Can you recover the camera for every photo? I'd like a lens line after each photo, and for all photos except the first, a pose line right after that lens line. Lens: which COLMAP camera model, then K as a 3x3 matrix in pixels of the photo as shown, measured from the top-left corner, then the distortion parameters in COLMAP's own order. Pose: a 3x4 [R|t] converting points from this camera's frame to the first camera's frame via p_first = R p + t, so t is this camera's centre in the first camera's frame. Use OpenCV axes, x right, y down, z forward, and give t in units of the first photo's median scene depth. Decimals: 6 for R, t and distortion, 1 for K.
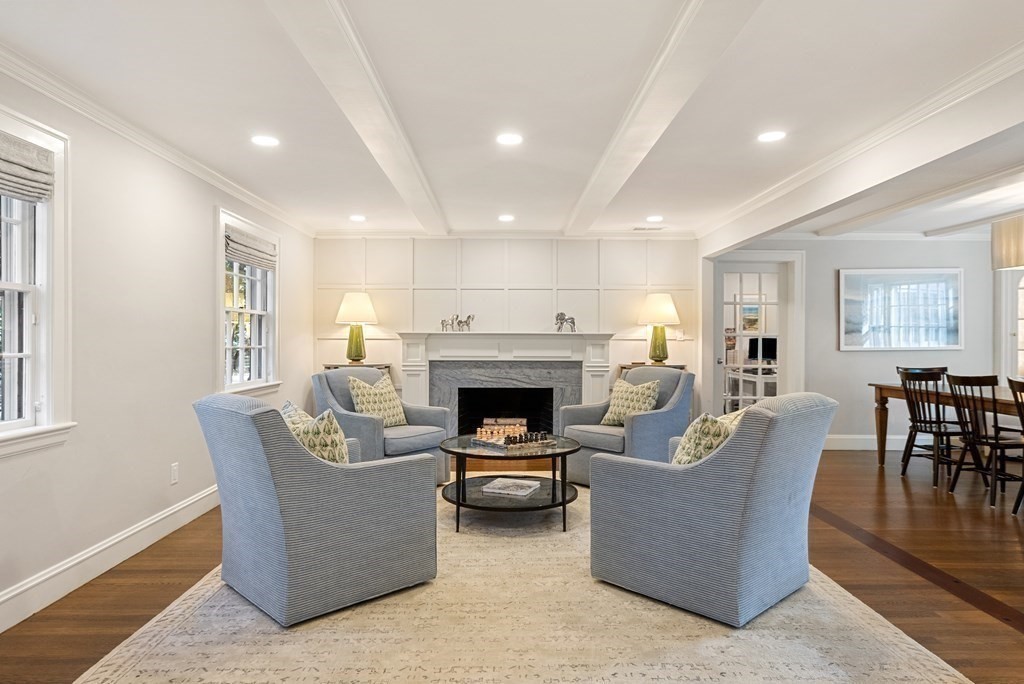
lens RADIAL K [[618.8, 0, 512.5], [0, 618.8, 337.2], [0, 0, 1]] dist [0.021719, 0.000733]
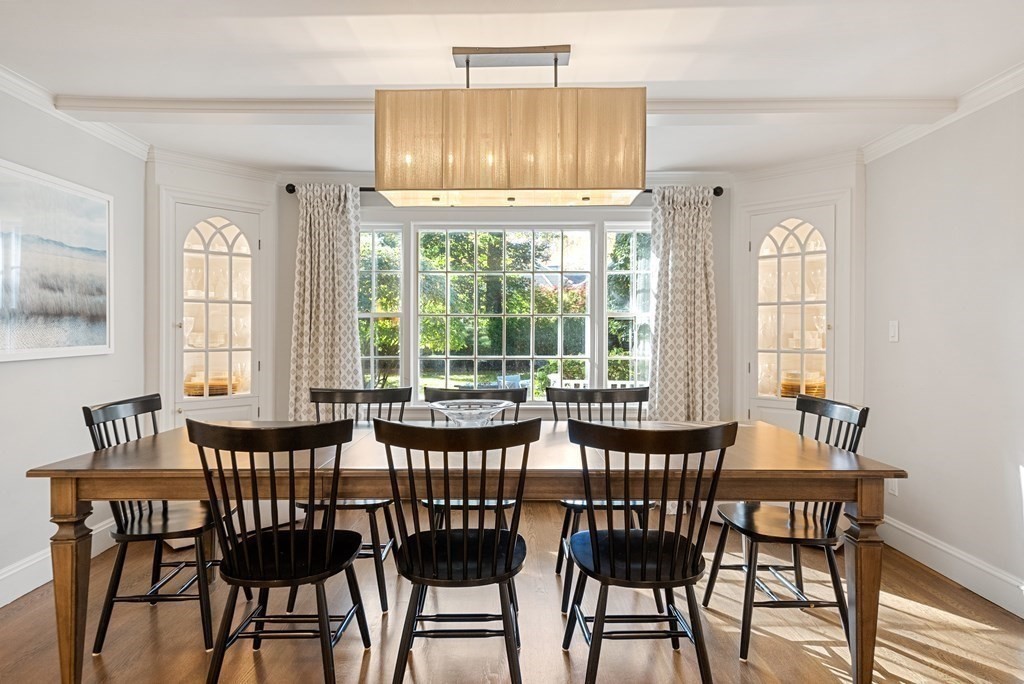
lens RADIAL K [[583.6, 0, 510.3], [0, 583.6, 338.0], [0, 0, 1]] dist [0.002574, 0.000554]
pose [[0.006953, -0.011688, 0.999908, 0.249815], [-0.003712, 0.999925, 0.011714, -0.000239], [-0.999969, -0.003793, 0.006909, 0.700475]]
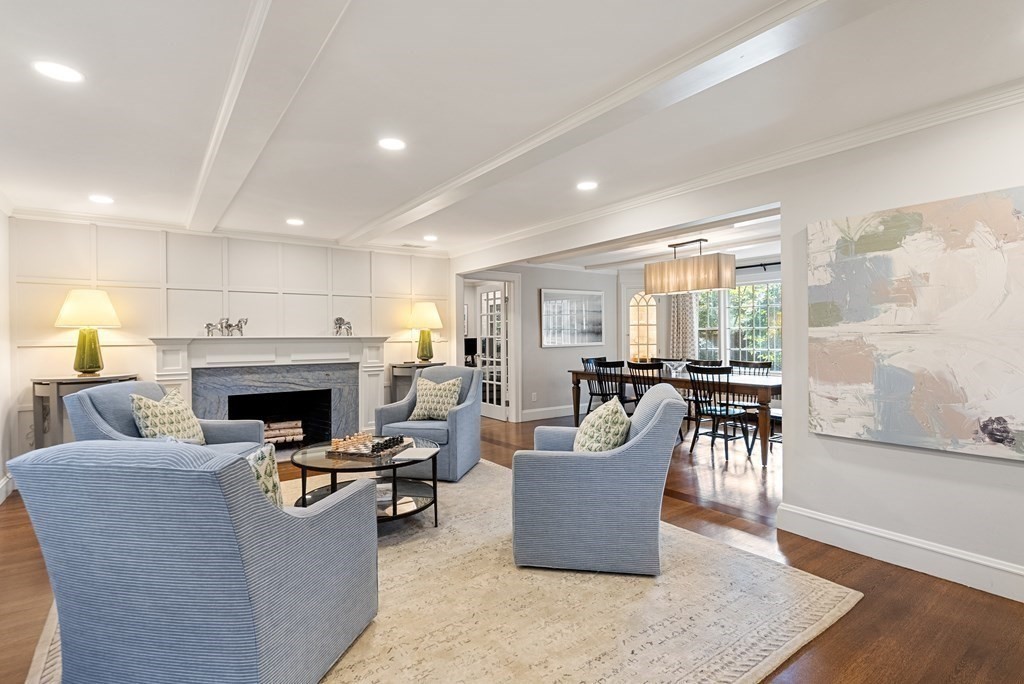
lens RADIAL K [[497.0, 0, 512.4], [0, 497.0, 338.6], [0, 0, 1]] dist [0.001583, 0.001924]
pose [[0.817008, -0.011295, 0.576515, -0.174997], [0.008228, 0.999935, 0.007930, -0.007983], [-0.576567, -0.001735, 0.817048, 0.137995]]
